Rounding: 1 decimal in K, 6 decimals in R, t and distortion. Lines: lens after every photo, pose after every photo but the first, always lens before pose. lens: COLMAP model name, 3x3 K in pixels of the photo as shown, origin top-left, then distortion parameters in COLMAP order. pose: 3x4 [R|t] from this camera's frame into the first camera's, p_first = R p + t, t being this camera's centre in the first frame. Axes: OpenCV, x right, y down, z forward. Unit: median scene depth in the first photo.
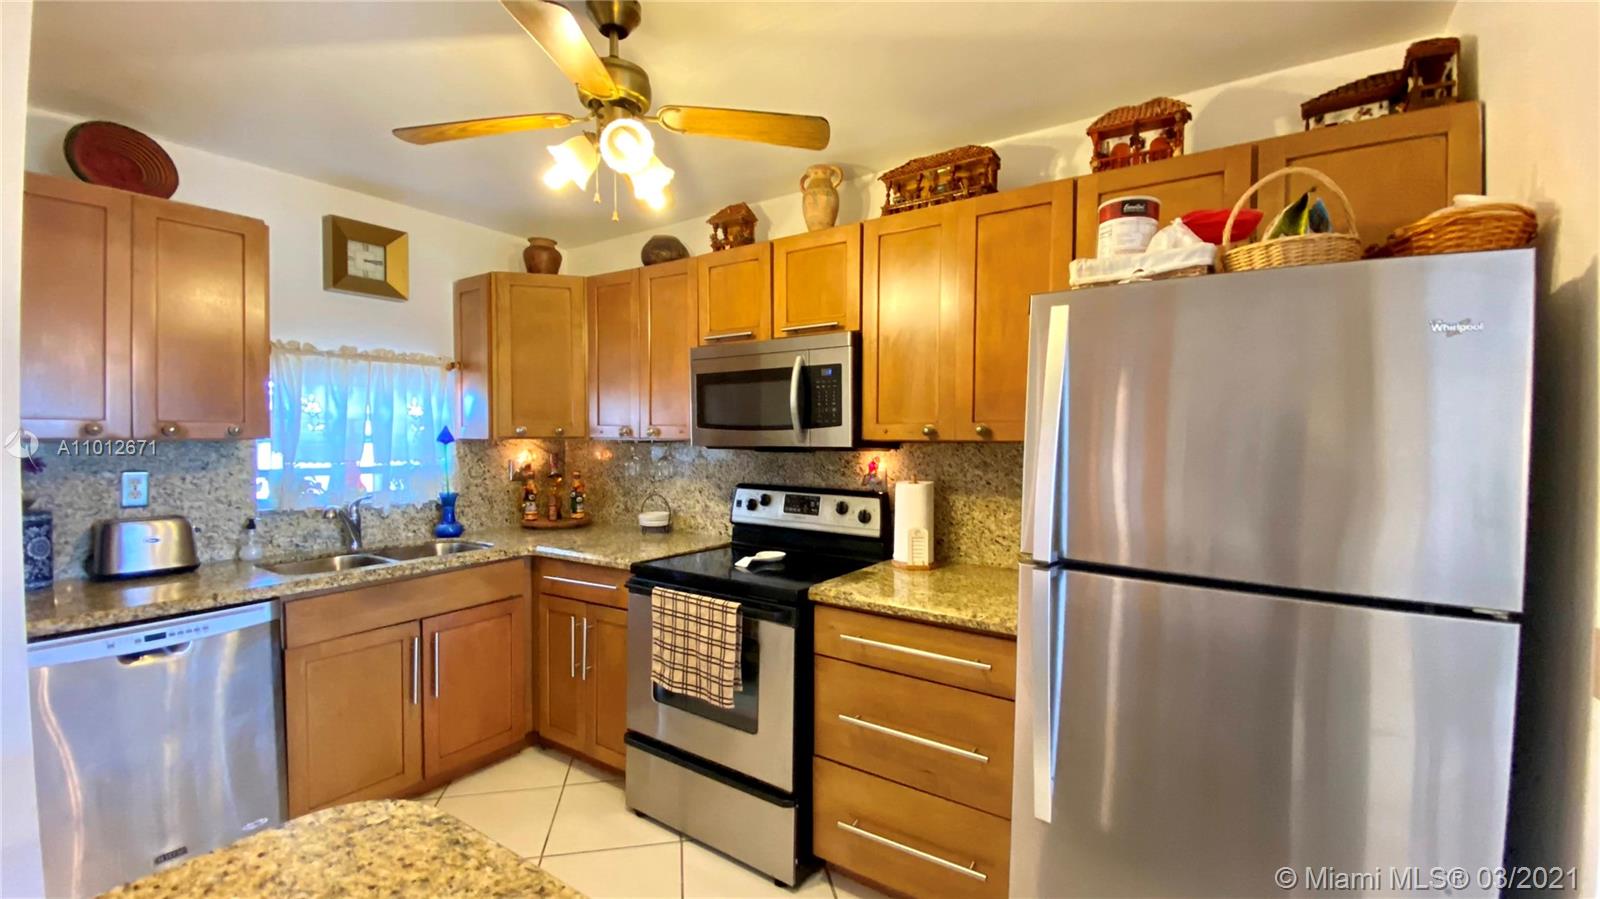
lens RADIAL K [[648.5, 0, 800.2], [0, 648.5, 456.0], [0, 0, 1]] dist [0.006149, -0.014295]
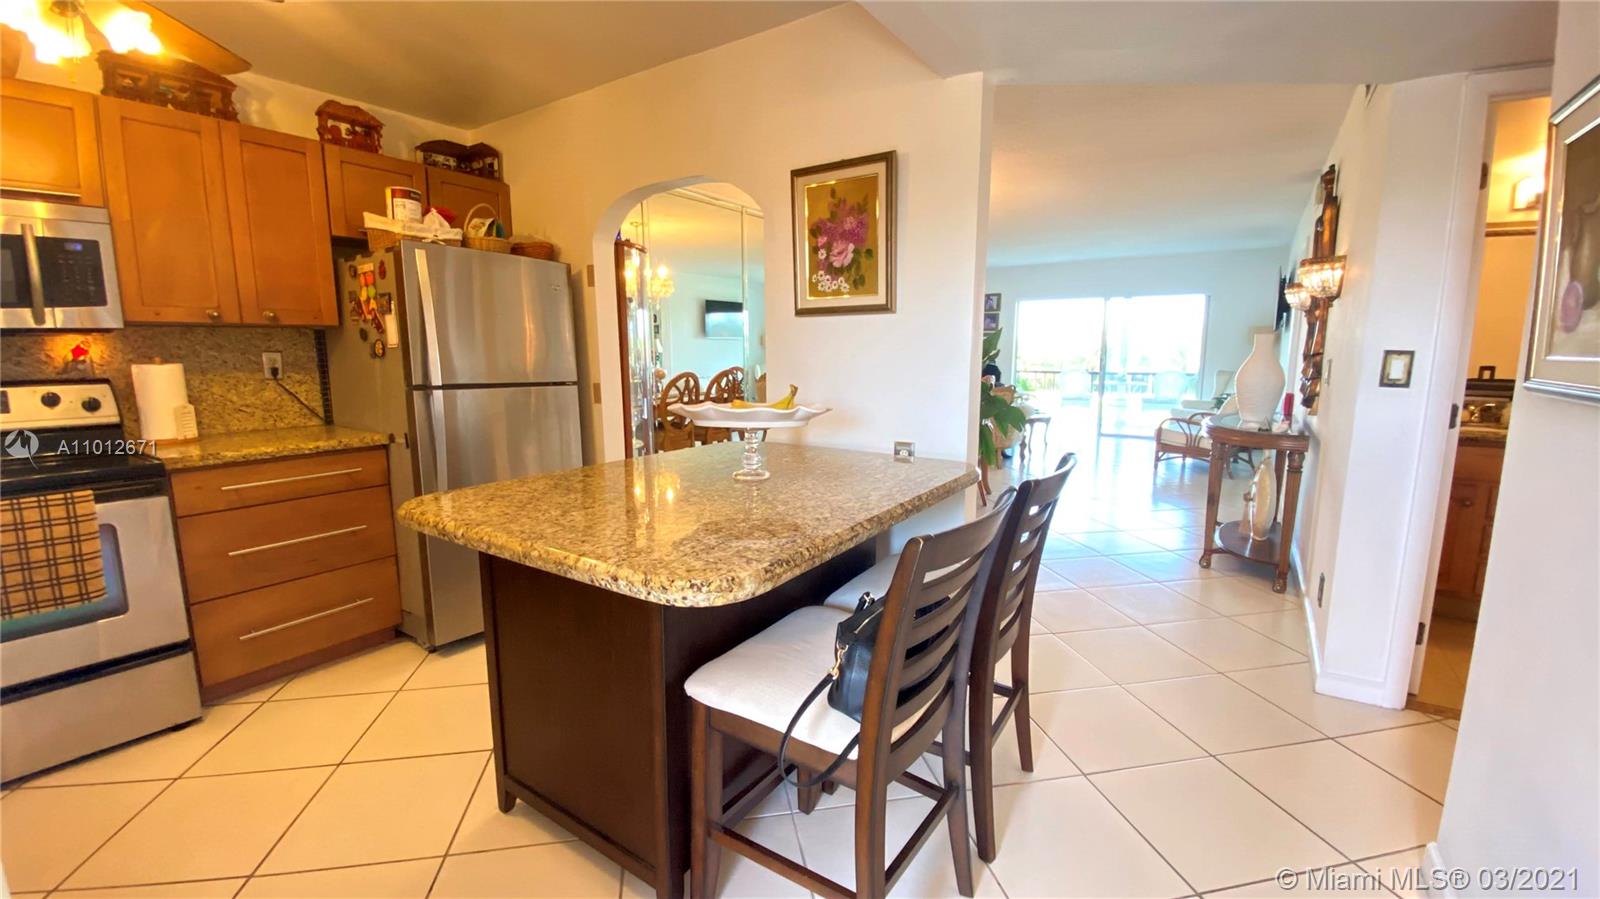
lens RADIAL K [[648.5, 0, 798.2], [0, 648.5, 441.6], [0, 0, 1]] dist [0.006149, -0.014295]
pose [[-0.005703, -0.148095, 0.988957, -0.952186], [0.024578, 0.988653, 0.148191, 0.038516], [-0.999682, 0.025151, -0.001998, -0.039848]]
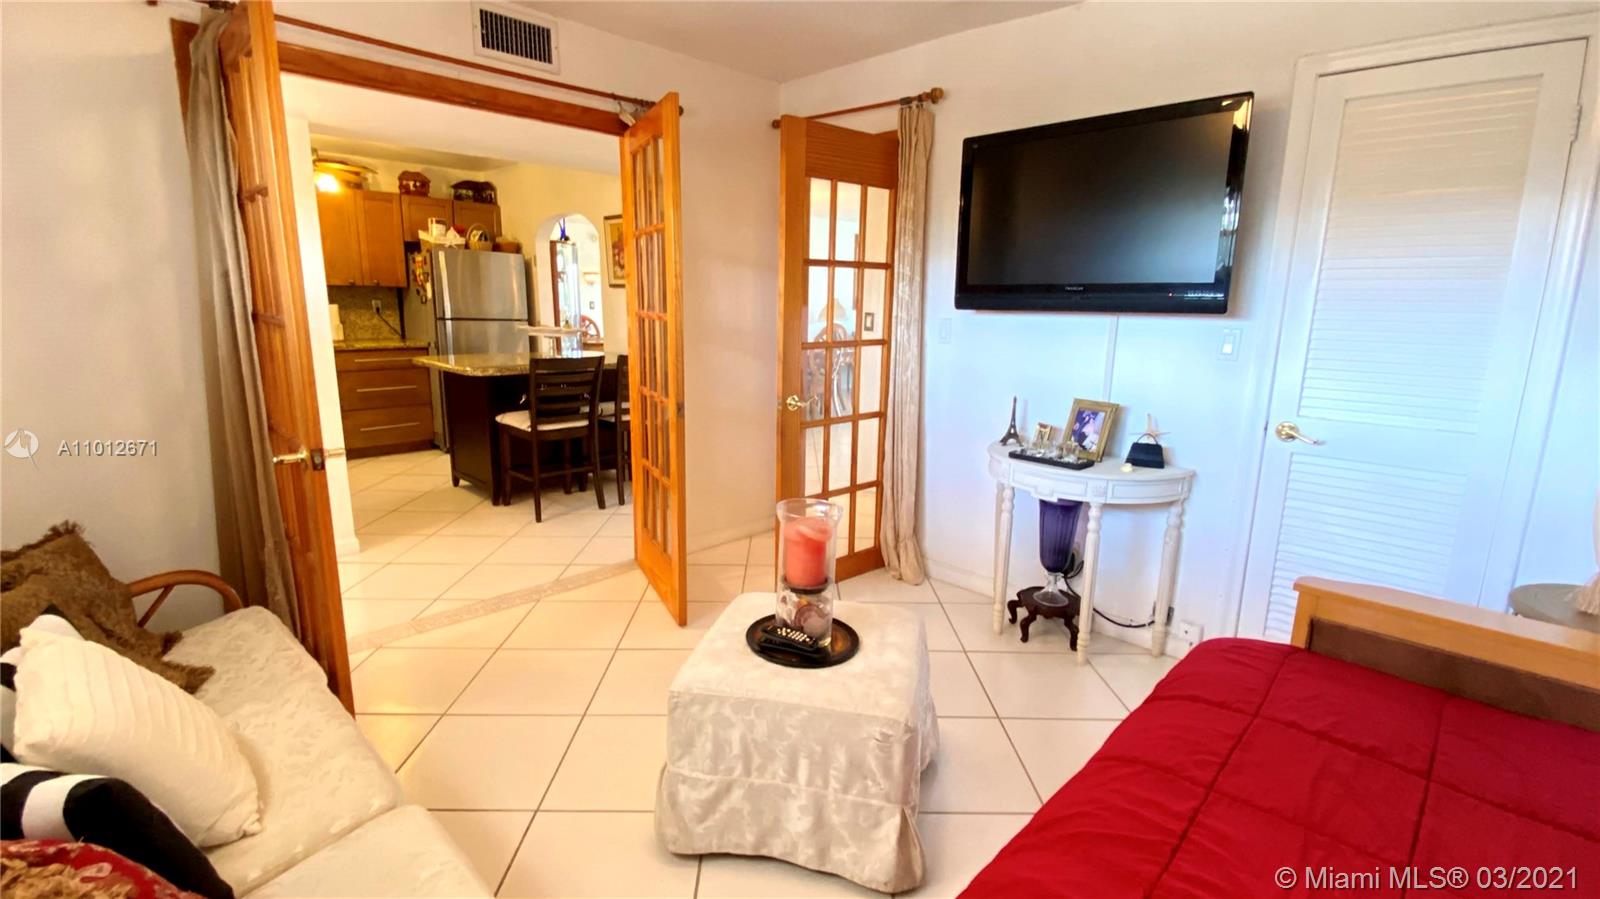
lens RADIAL K [[757.0, 0, 793.5], [0, 757.0, 452.2], [0, 0, 1]] dist [0.005246, 0.000201]
pose [[0.182237, -0.189925, 0.964737, -2.359199], [0.001065, 0.981205, 0.192966, 0.042512], [-0.983254, -0.034138, 0.179014, -1.182776]]
